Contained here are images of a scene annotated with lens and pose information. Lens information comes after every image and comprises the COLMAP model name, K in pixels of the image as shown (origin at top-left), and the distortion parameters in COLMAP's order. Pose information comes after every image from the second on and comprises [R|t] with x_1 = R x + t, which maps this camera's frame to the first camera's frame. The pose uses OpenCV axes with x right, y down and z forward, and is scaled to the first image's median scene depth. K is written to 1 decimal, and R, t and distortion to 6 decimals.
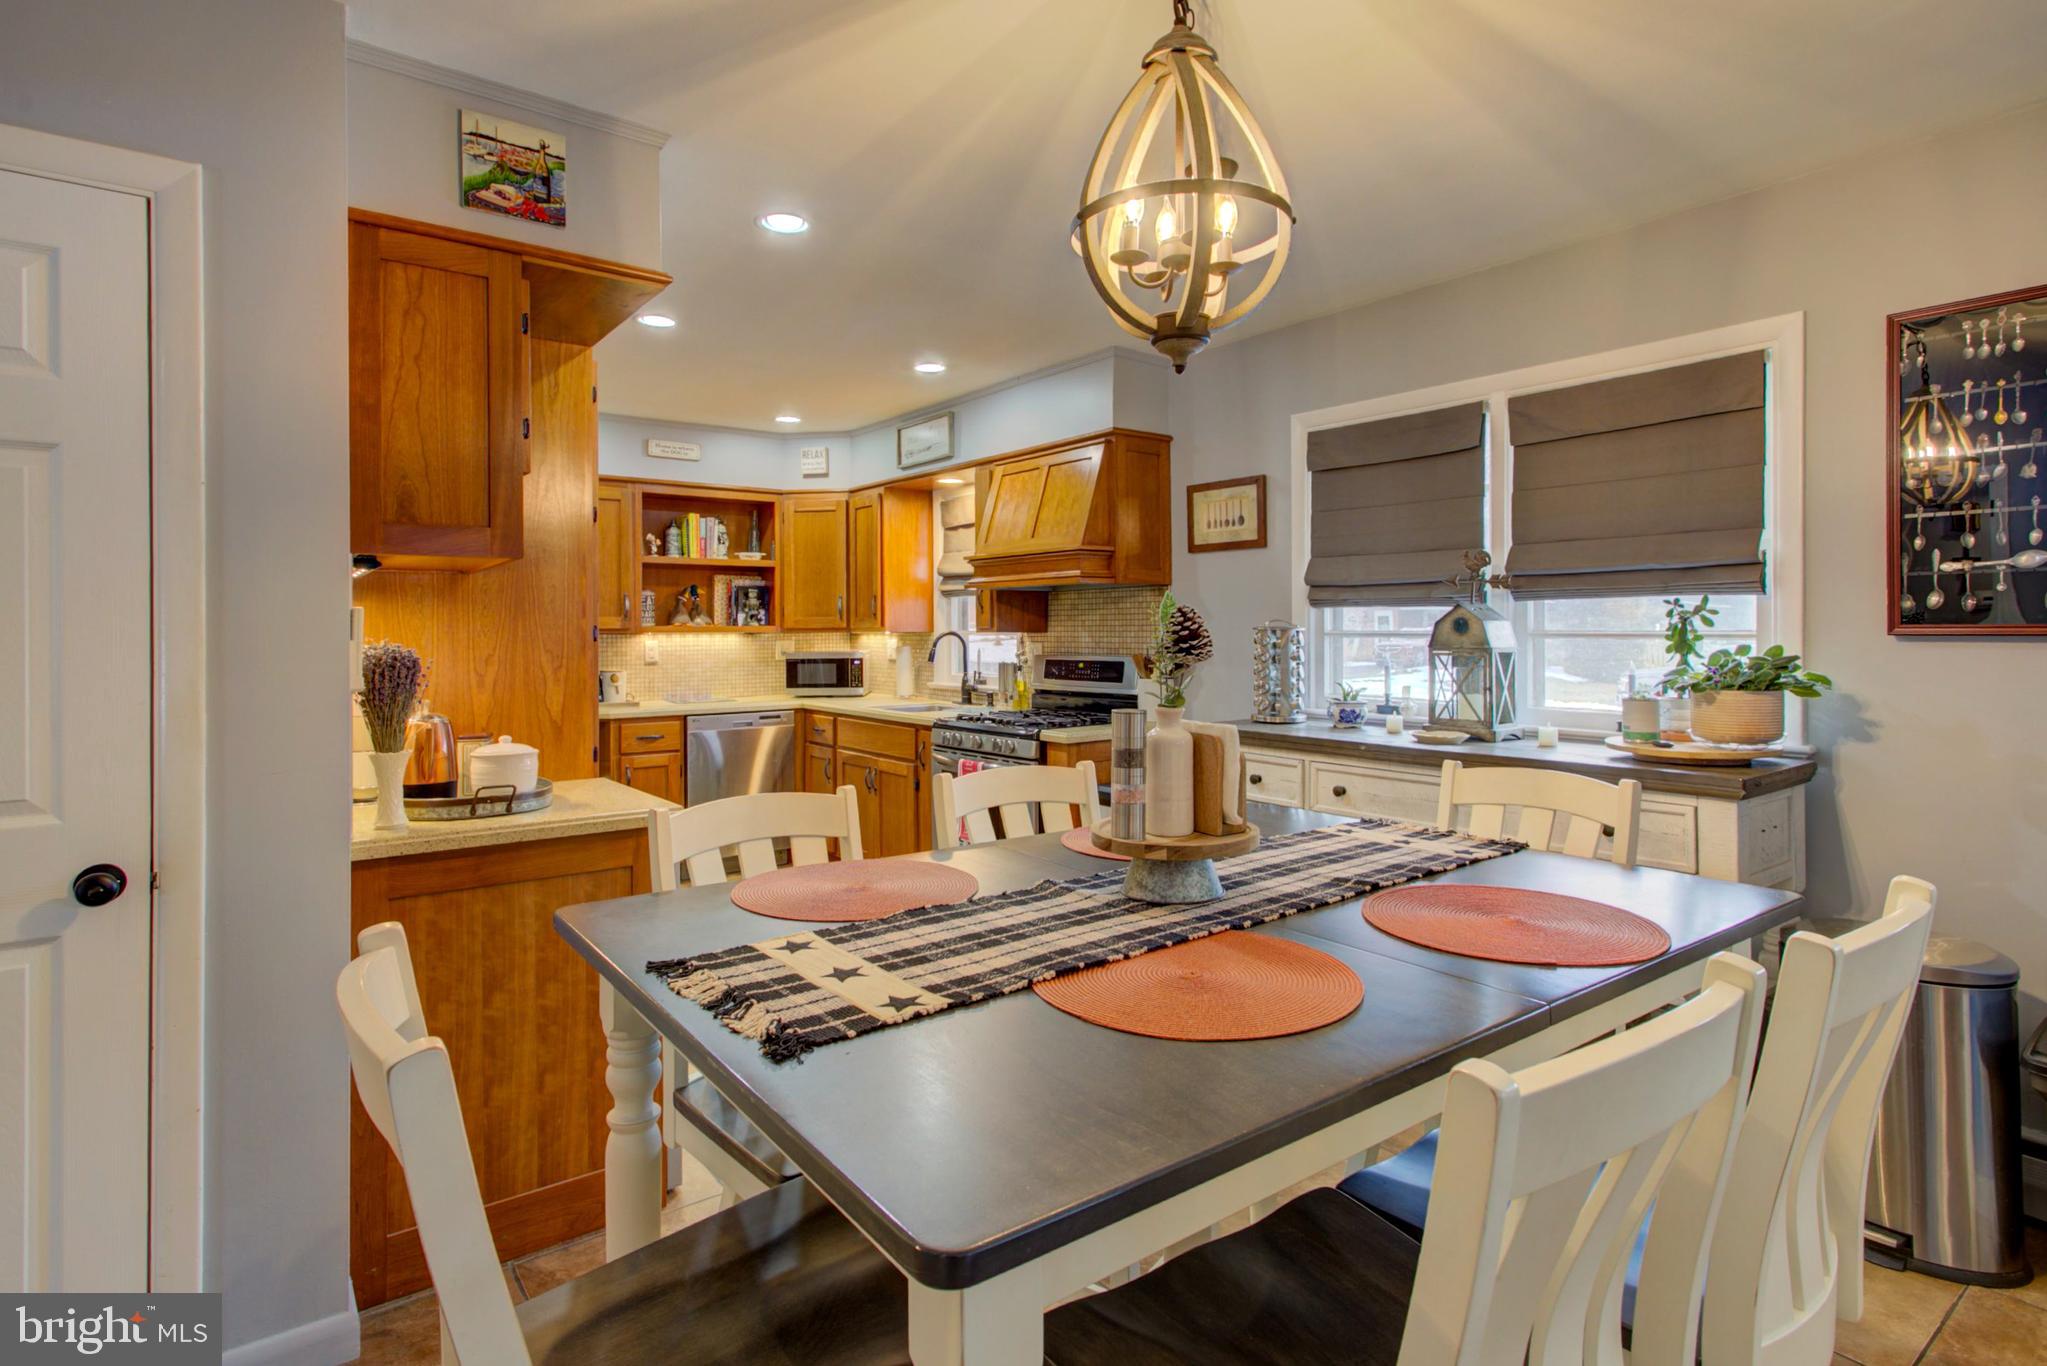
lens RADIAL K [[1044.2, 0, 1030.4], [0, 1044.2, 624.4], [0, 0, 1]] dist [0.002847, 0.000399]
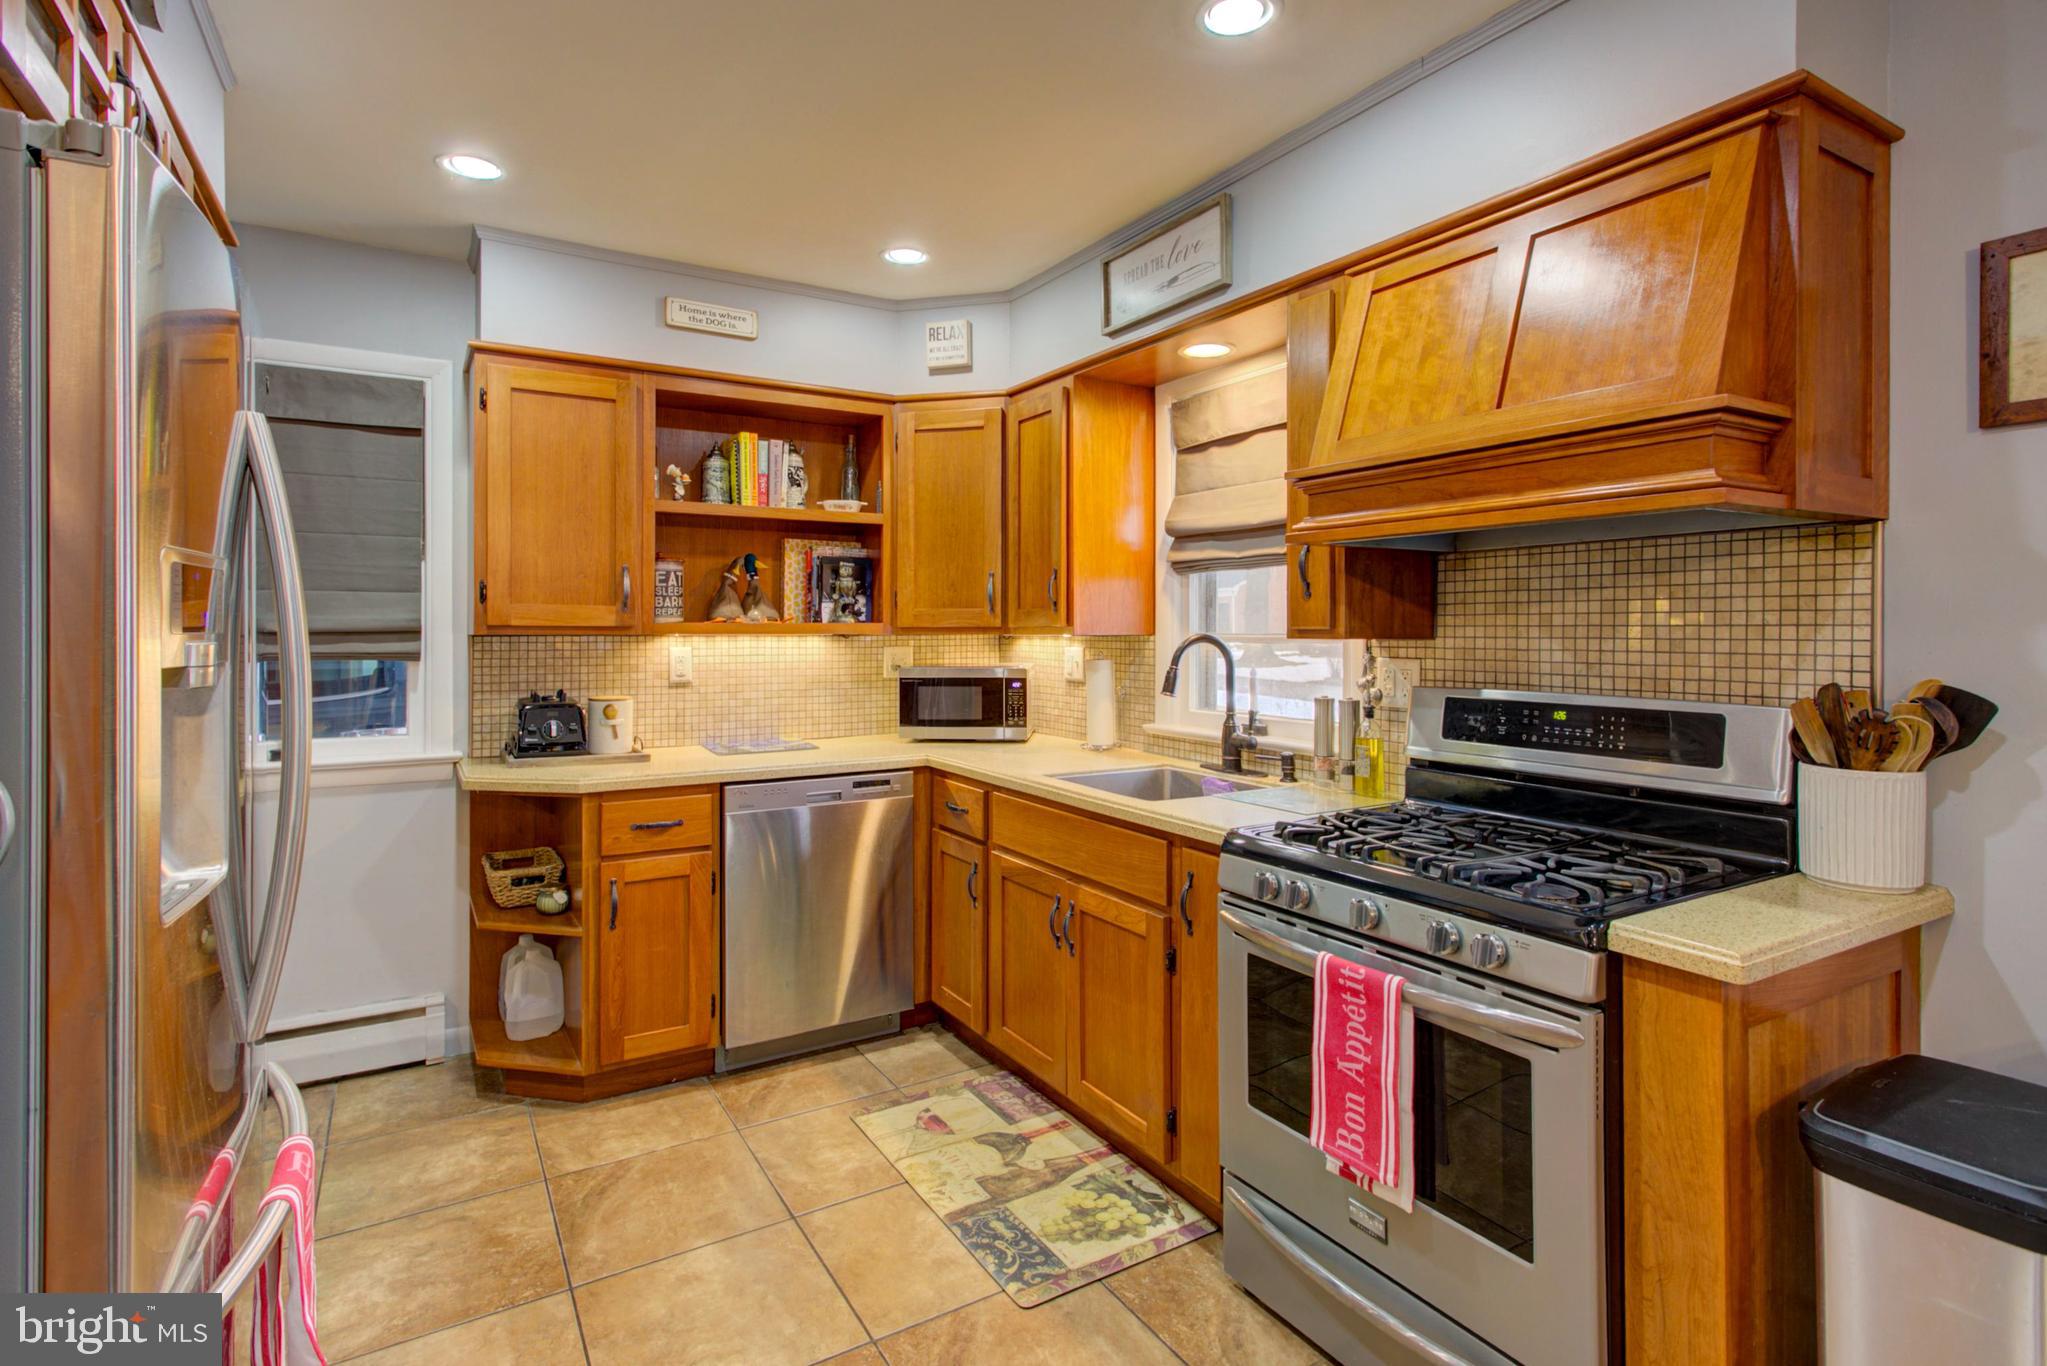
lens RADIAL K [[1013.9, 0, 1016.6], [0, 1013.9, 626.2], [0, 0, 1]] dist [0.005817, 0.001106]
pose [[0.993568, 0.005456, -0.113107, -0.111726], [-0.005215, 0.999983, 0.002426, 0.001526], [0.113118, -0.001820, 0.993580, 0.471869]]
